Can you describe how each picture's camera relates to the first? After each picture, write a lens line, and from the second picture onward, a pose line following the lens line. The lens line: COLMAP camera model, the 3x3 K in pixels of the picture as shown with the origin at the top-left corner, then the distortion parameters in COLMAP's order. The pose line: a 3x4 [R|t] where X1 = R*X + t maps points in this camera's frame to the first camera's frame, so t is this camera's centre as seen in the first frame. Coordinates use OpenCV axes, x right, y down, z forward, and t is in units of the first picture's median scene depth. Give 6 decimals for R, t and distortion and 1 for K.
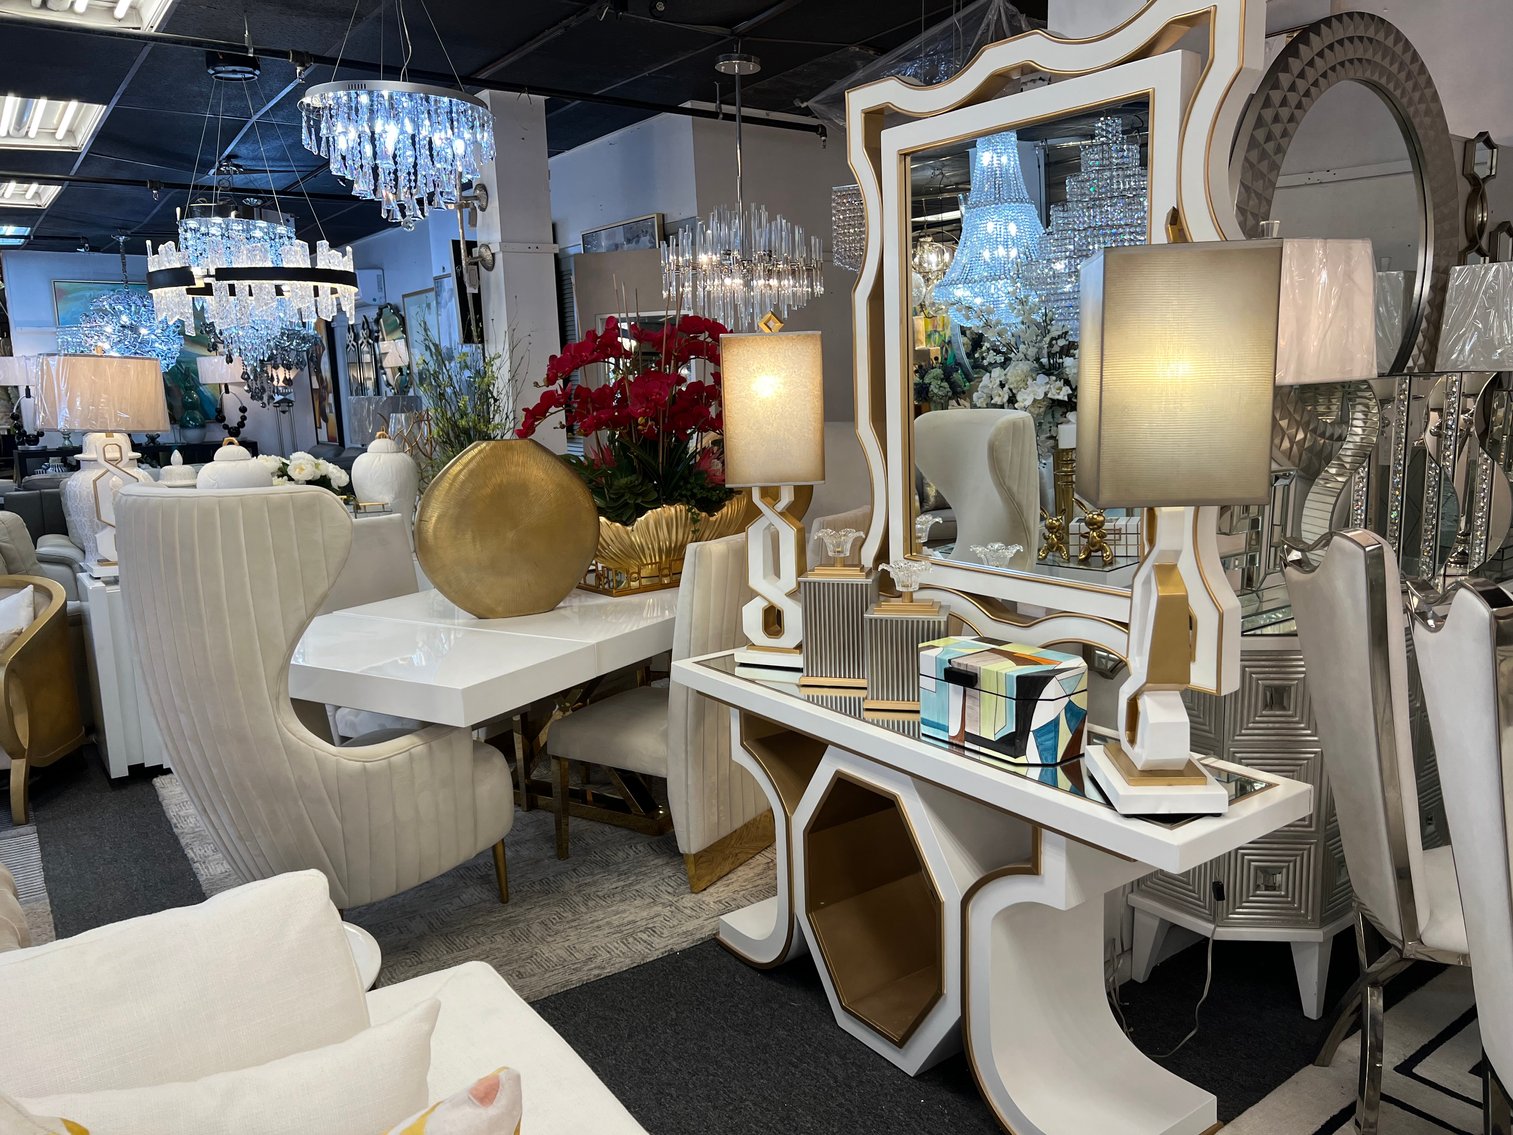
lens RADIAL K [[1140.7, 0, 758.3], [0, 1140.7, 570.0], [0, 0, 1]] dist [0.059169, -0.065961]
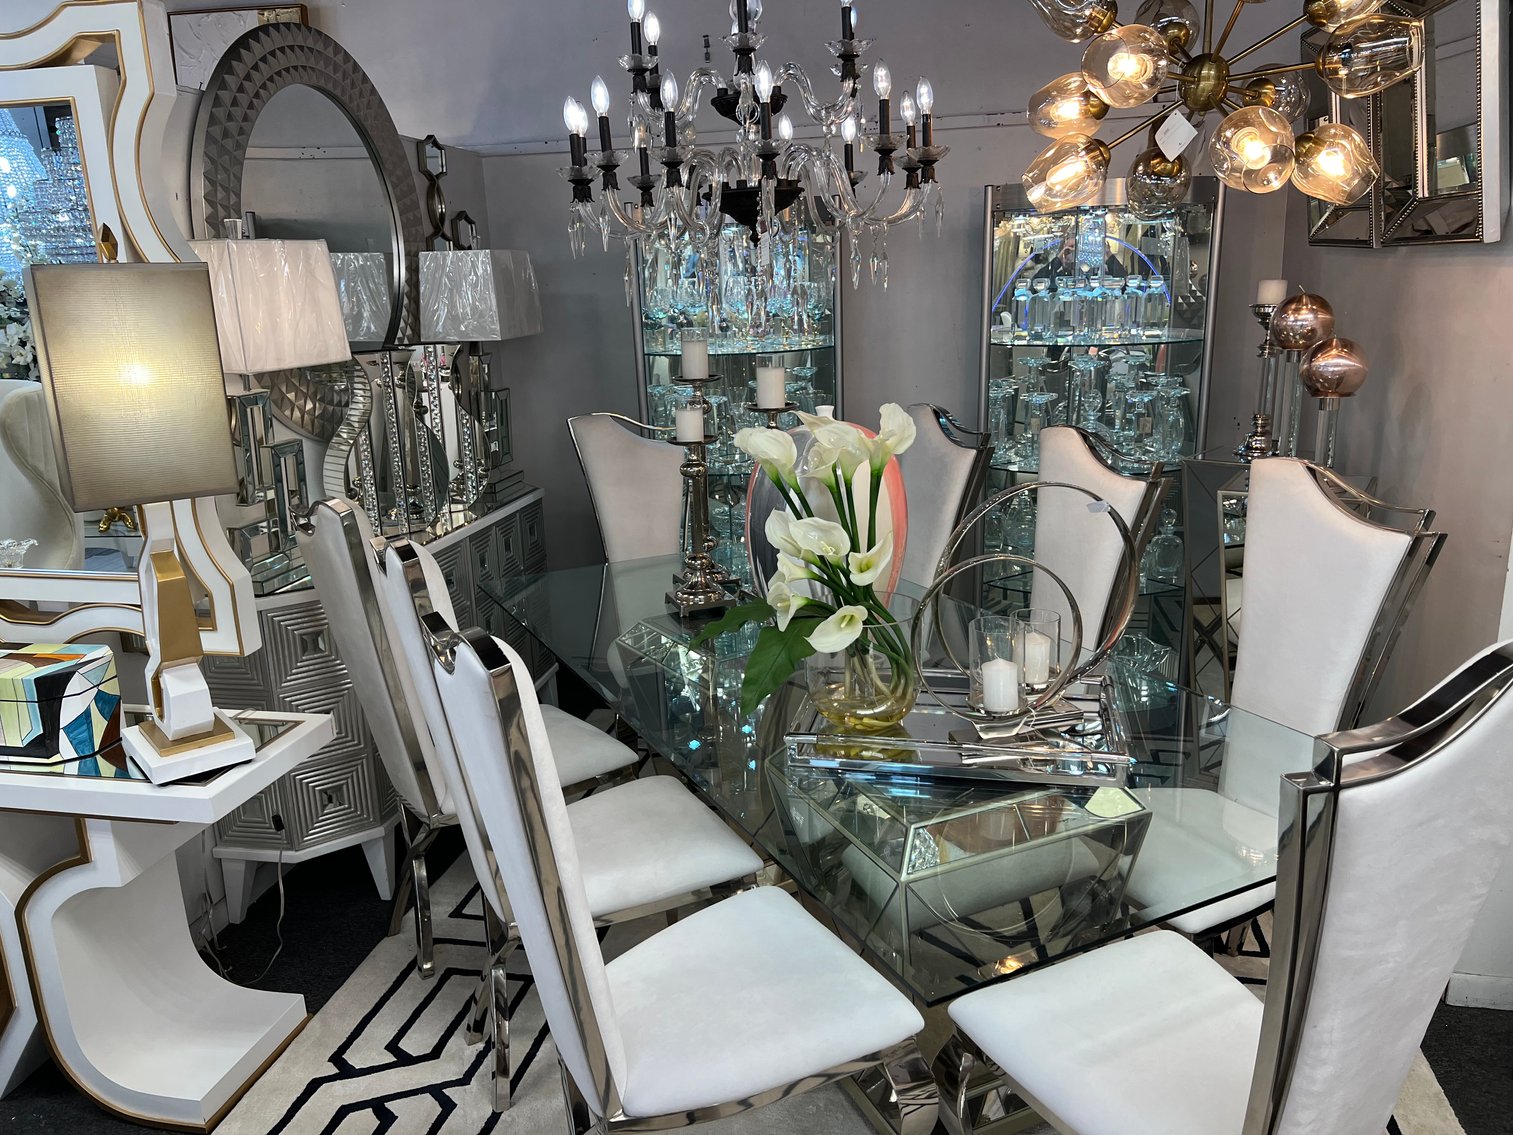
lens RADIAL K [[1140.7, 0, 751.6], [0, 1140.7, 574.1], [0, 0, 1]] dist [0.059169, -0.065961]
pose [[0.740807, -0.157945, 0.652885, 0.041470], [0.118143, 0.987448, 0.104829, -0.027114], [-0.661247, -0.000525, 0.750168, -0.158869]]
